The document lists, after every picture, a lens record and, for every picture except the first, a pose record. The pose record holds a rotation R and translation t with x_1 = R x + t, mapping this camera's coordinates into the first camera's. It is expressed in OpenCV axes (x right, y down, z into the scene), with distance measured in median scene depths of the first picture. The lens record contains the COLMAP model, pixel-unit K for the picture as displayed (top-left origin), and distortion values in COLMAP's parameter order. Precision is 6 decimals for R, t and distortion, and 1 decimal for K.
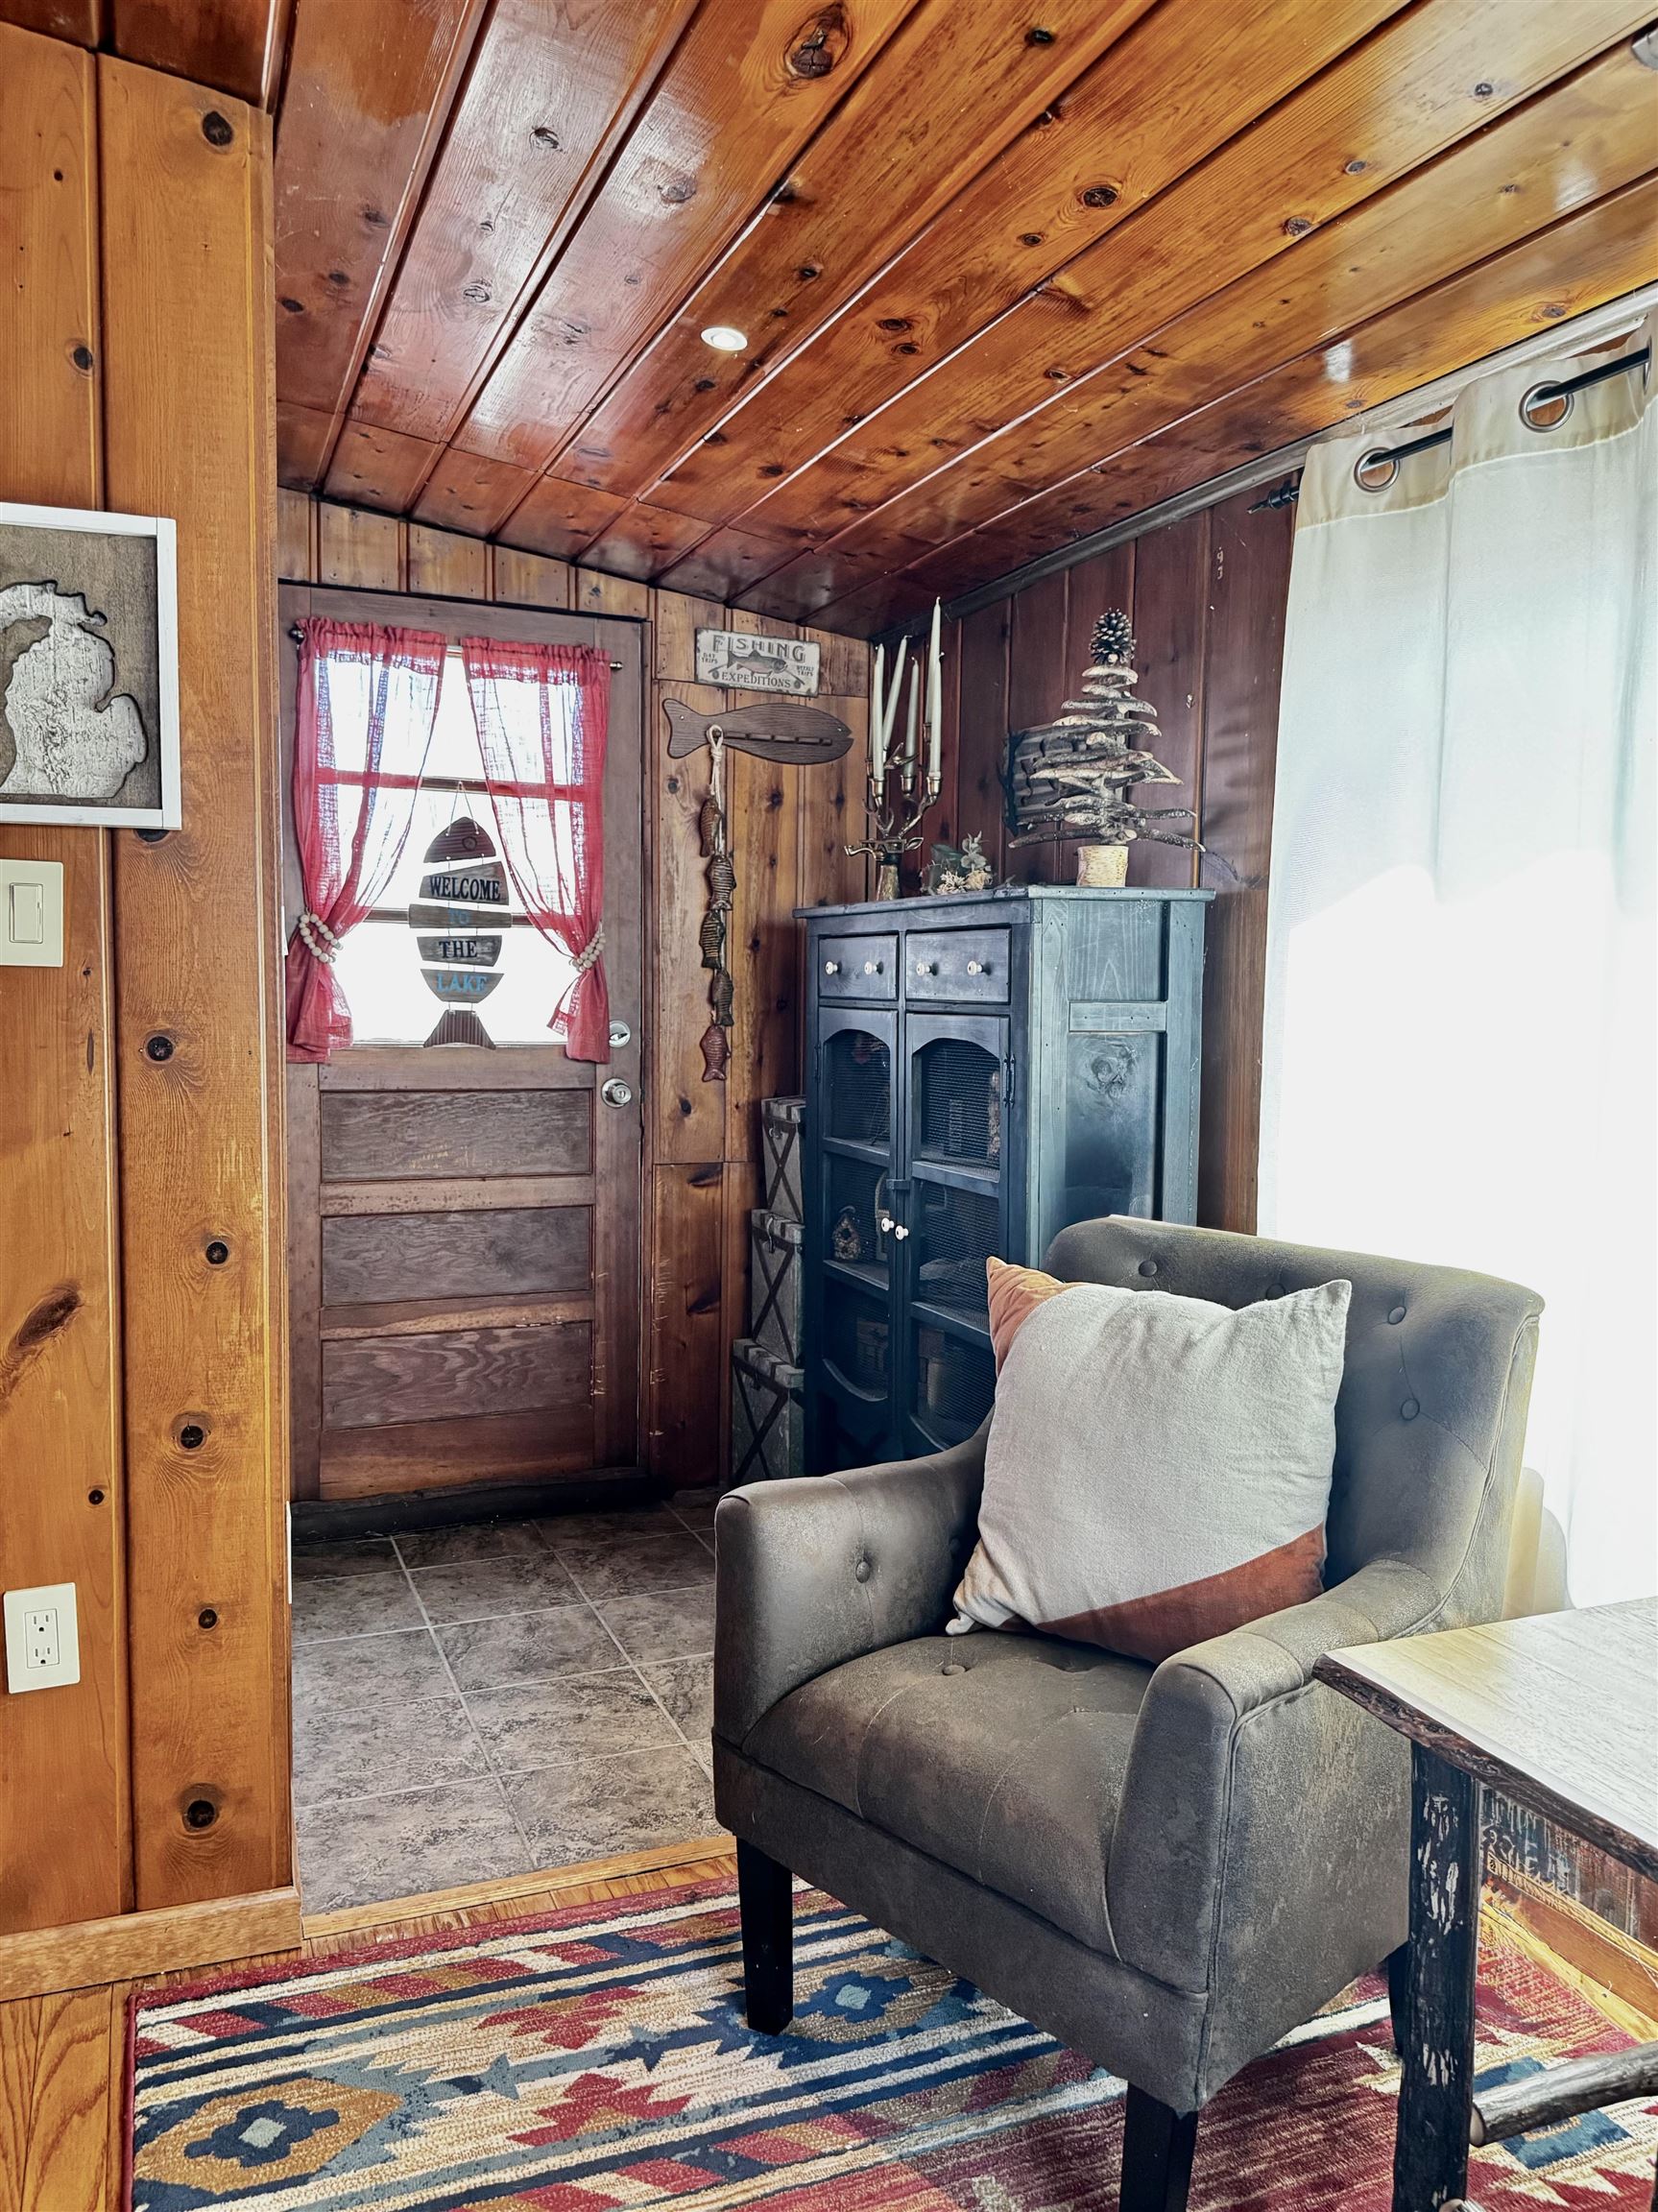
lens RADIAL K [[1594.3, 0, 829.0], [0, 1594.3, 1106.0], [0, 0, 1]] dist [0.165162, -0.308719]
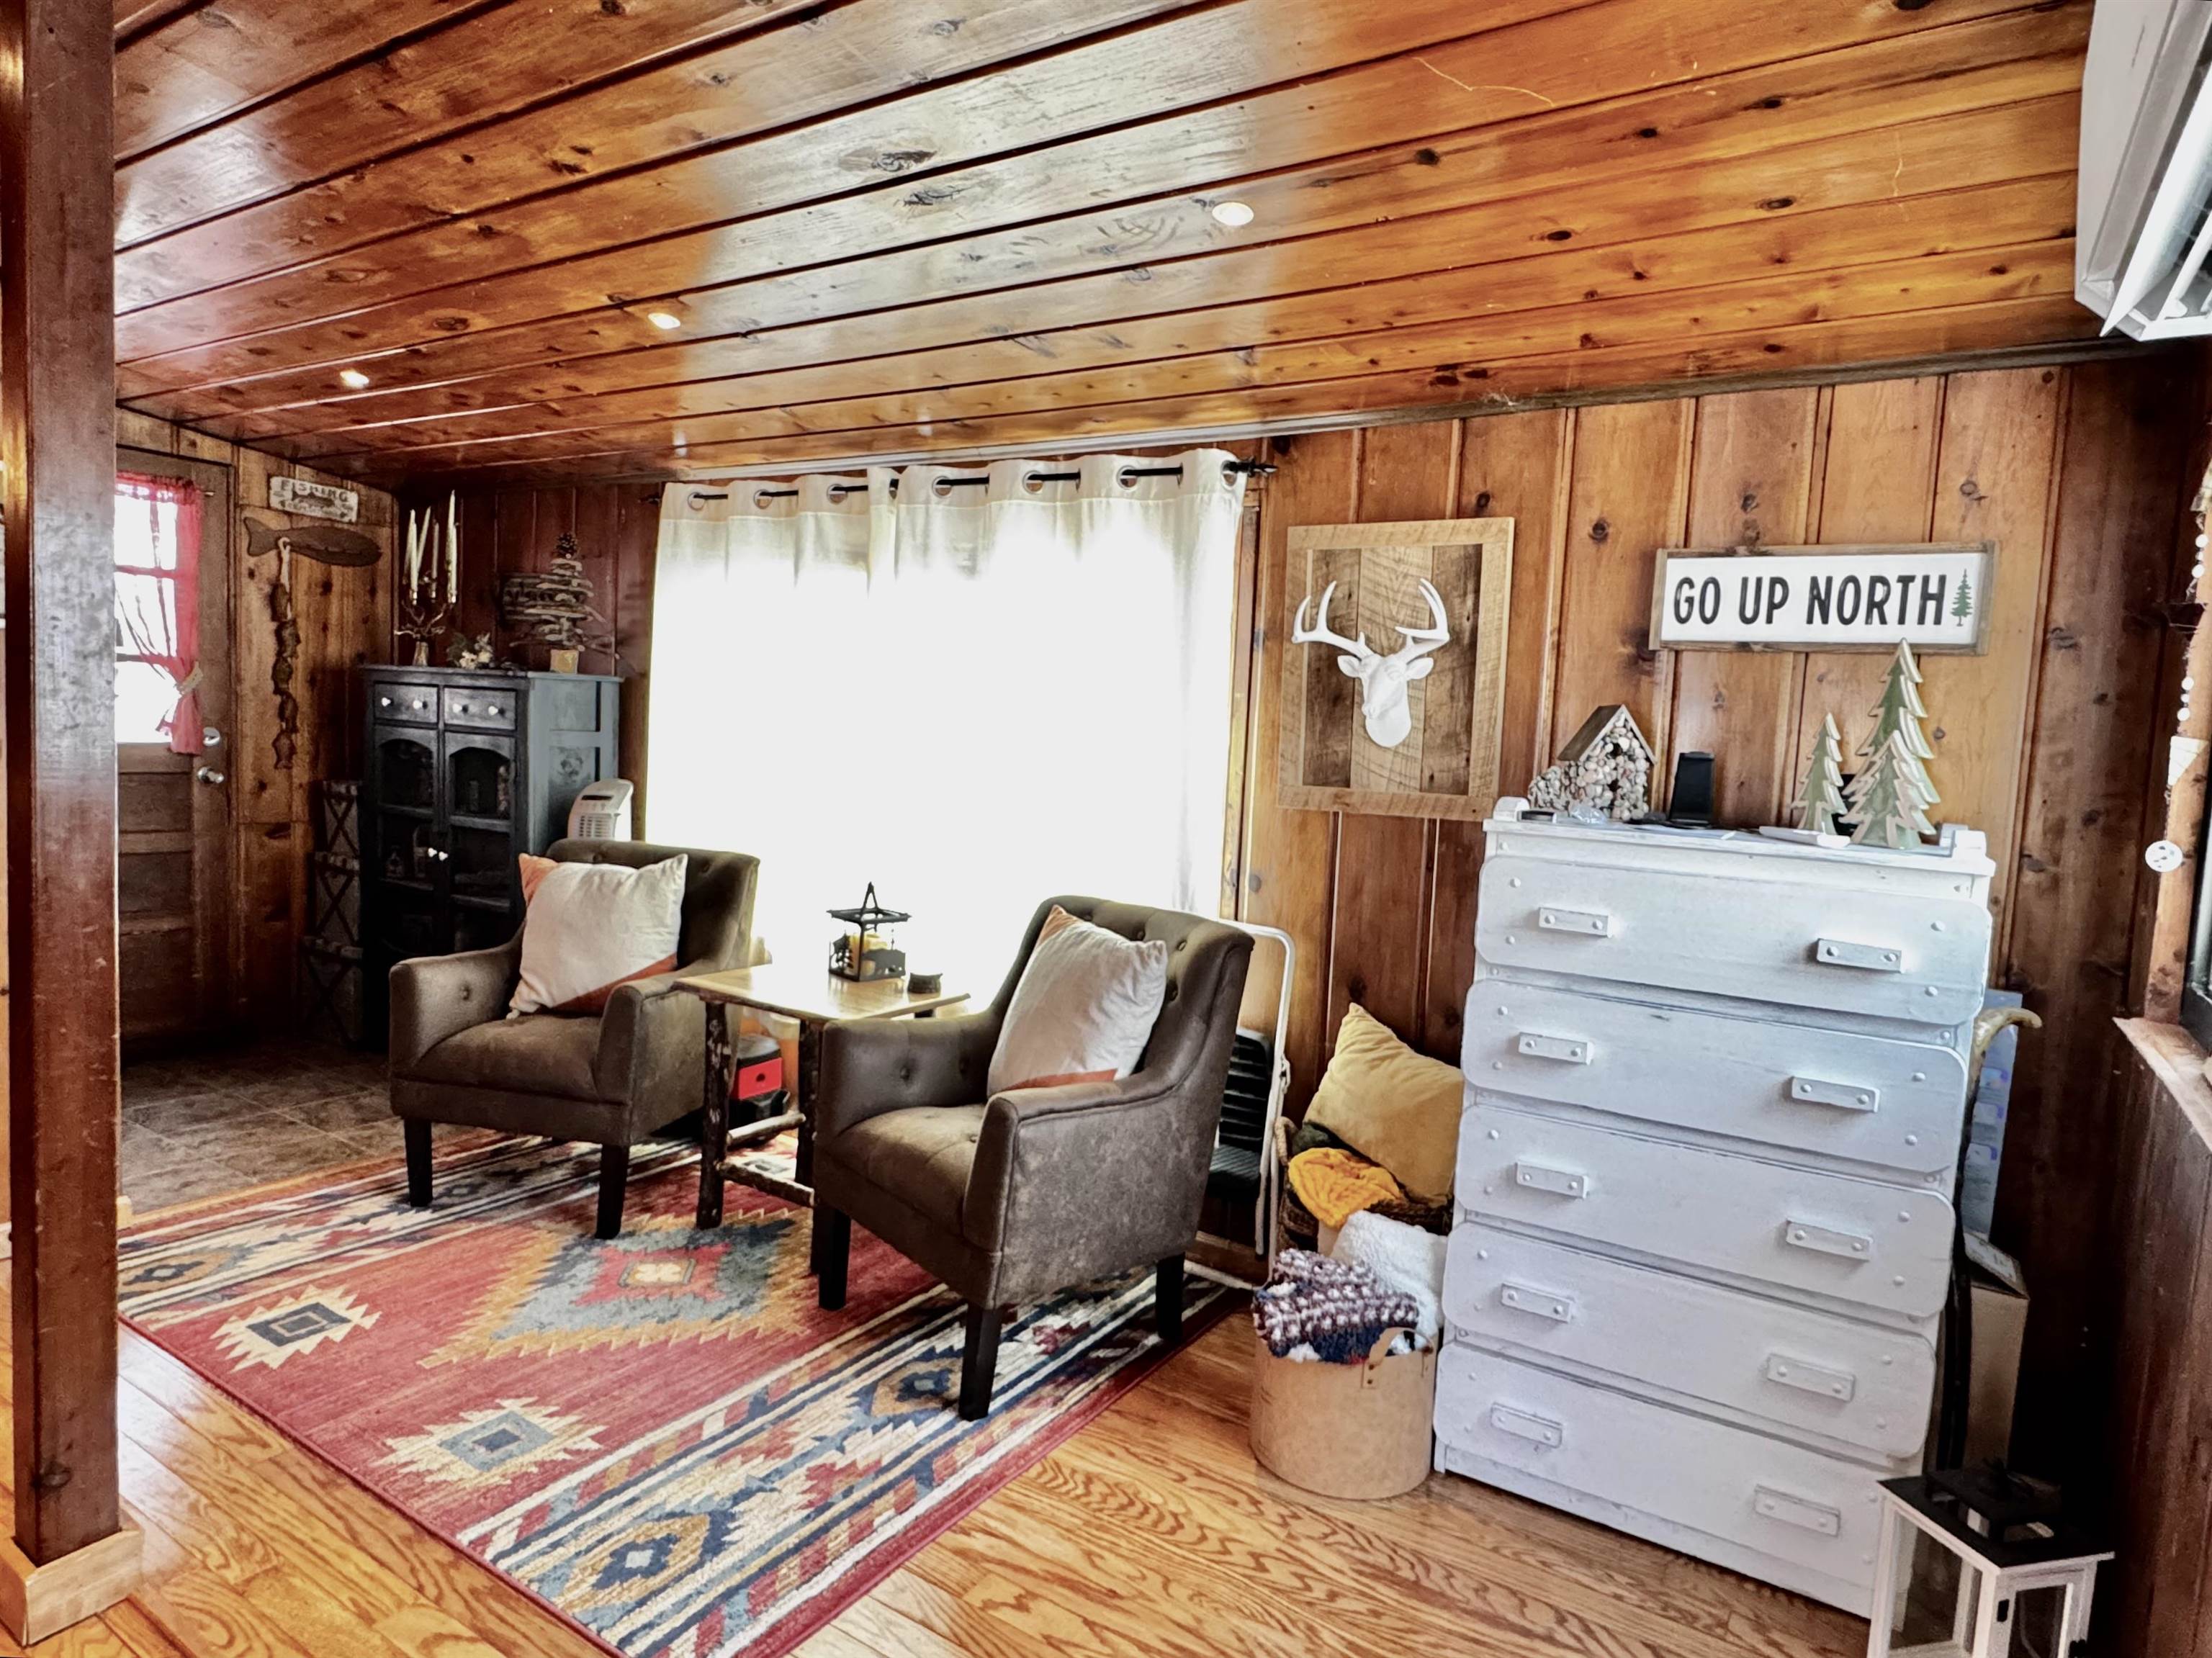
lens RADIAL K [[1304.5, 0, 1106.0], [0, 1304.5, 829.0], [0, 0, 1]] dist [-0.006872, 0.004561]
pose [[0.823269, -0.014412, 0.567469, -0.167896], [-0.001335, 0.999626, 0.027325, 0.008690], [-0.567650, -0.023253, 0.822942, -0.601606]]
